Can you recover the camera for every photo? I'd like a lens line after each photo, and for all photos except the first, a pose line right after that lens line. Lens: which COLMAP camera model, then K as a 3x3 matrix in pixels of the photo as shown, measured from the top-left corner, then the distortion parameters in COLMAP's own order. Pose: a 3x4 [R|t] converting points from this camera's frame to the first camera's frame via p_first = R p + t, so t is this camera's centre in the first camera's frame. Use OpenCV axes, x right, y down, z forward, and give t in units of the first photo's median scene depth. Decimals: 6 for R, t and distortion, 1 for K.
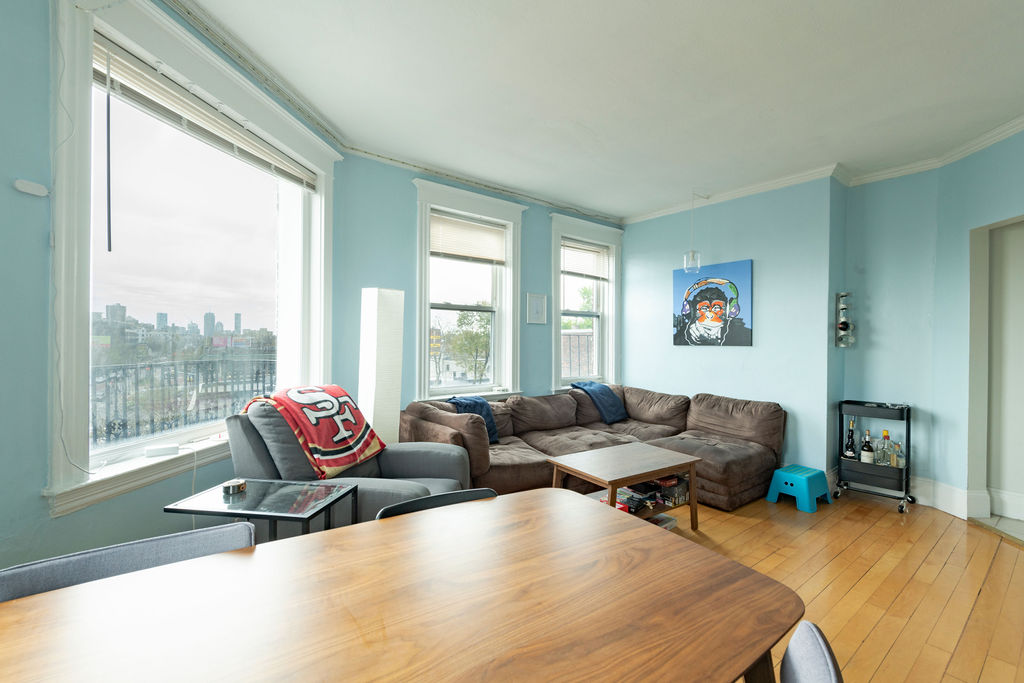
lens RADIAL K [[451.4, 0, 512.0], [0, 451.4, 341.5], [0, 0, 1]] dist [-0.015699, -0.000208]
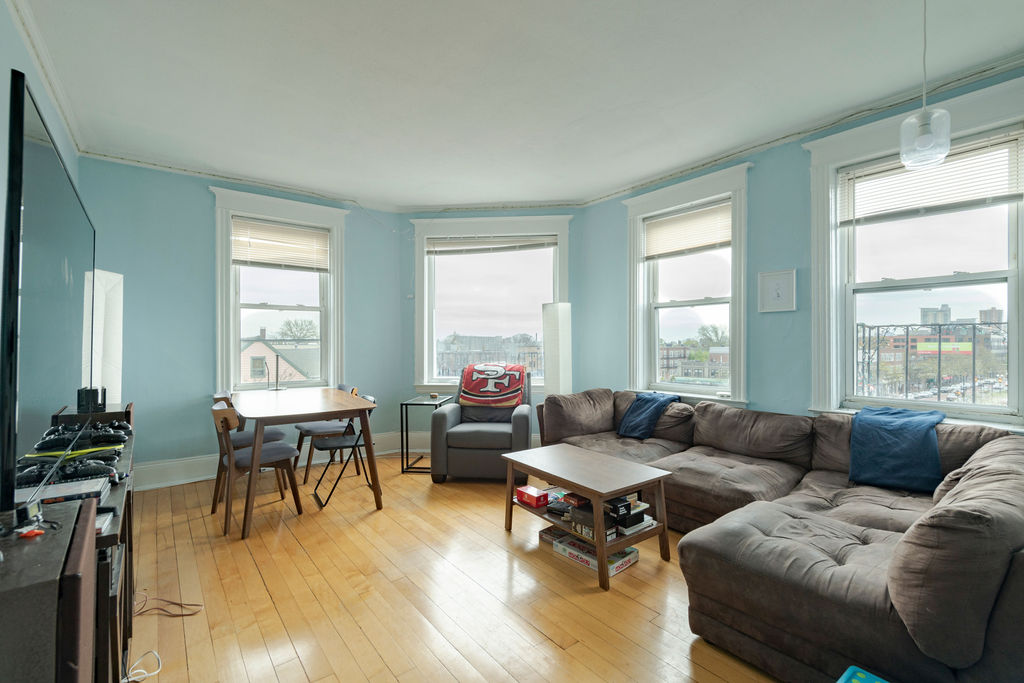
lens RADIAL K [[451.4, 0, 512.0], [0, 451.4, 341.5], [0, 0, 1]] dist [-0.015699, -0.000208]
pose [[-0.011636, -0.019141, -0.999749, 0.809376], [0.000829, 0.999816, -0.019151, 0.022405], [0.999932, -0.001052, -0.011618, 0.609908]]
